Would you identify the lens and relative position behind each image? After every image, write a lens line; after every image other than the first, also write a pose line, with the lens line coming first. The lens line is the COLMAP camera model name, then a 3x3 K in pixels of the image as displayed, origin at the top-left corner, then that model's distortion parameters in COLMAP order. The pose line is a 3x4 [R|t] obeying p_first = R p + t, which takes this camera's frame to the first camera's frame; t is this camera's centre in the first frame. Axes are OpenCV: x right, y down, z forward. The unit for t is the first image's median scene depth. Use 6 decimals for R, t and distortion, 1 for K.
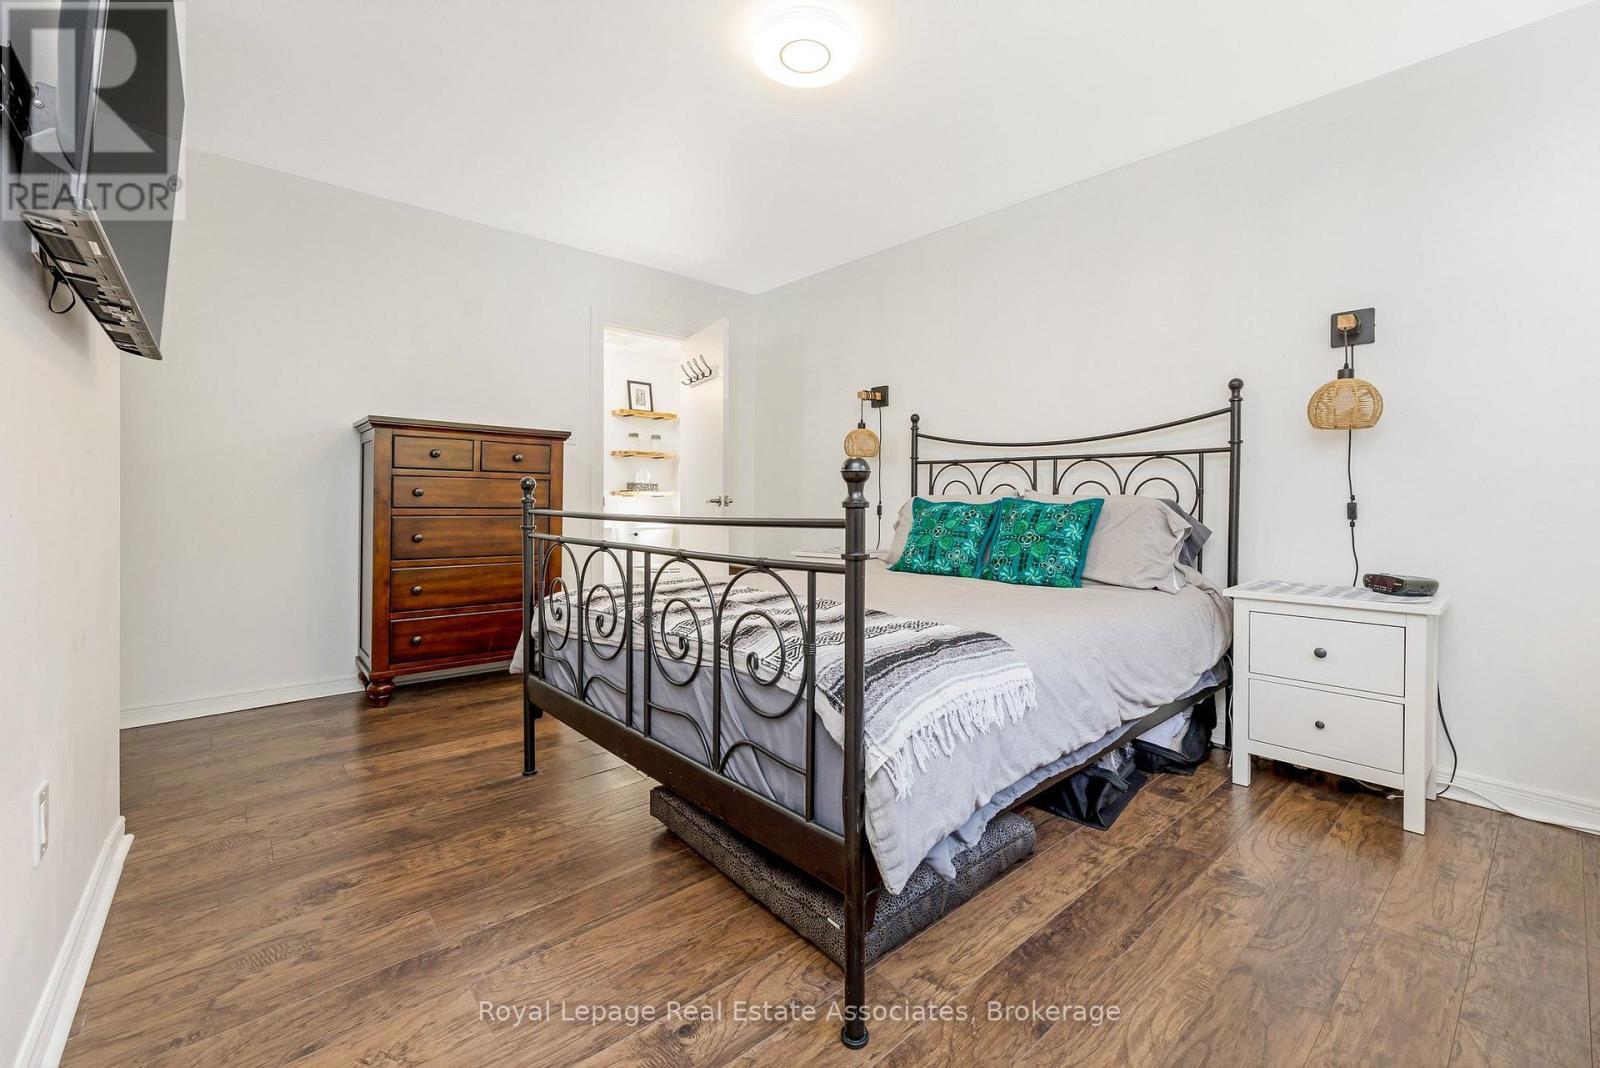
lens RADIAL K [[666.9, 0, 797.8], [0, 666.9, 498.4], [0, 0, 1]] dist [0.025374, 0.000046]
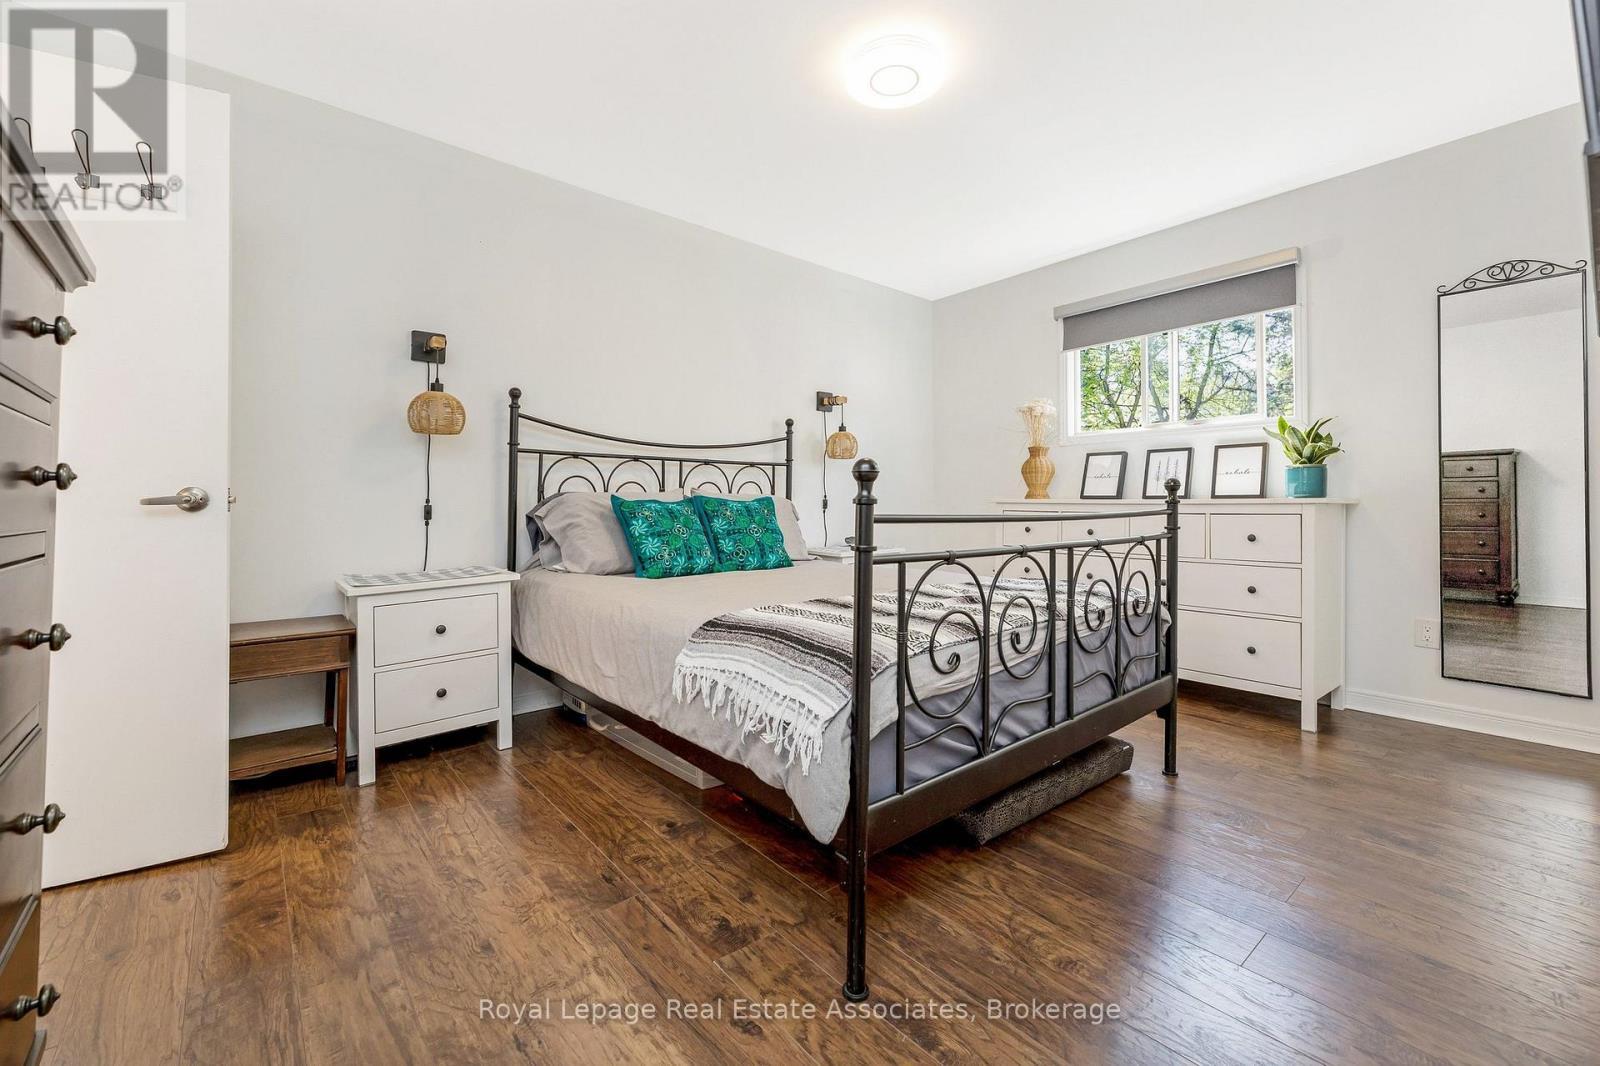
lens RADIAL K [[666.9, 0, 797.8], [0, 666.9, 497.4], [0, 0, 1]] dist [0.025374, 0.000046]
pose [[0.014081, -0.002116, 0.999899, -0.869203], [-0.002639, 0.999994, 0.002154, -0.000916], [-0.999897, -0.002669, 0.014075, 0.946967]]
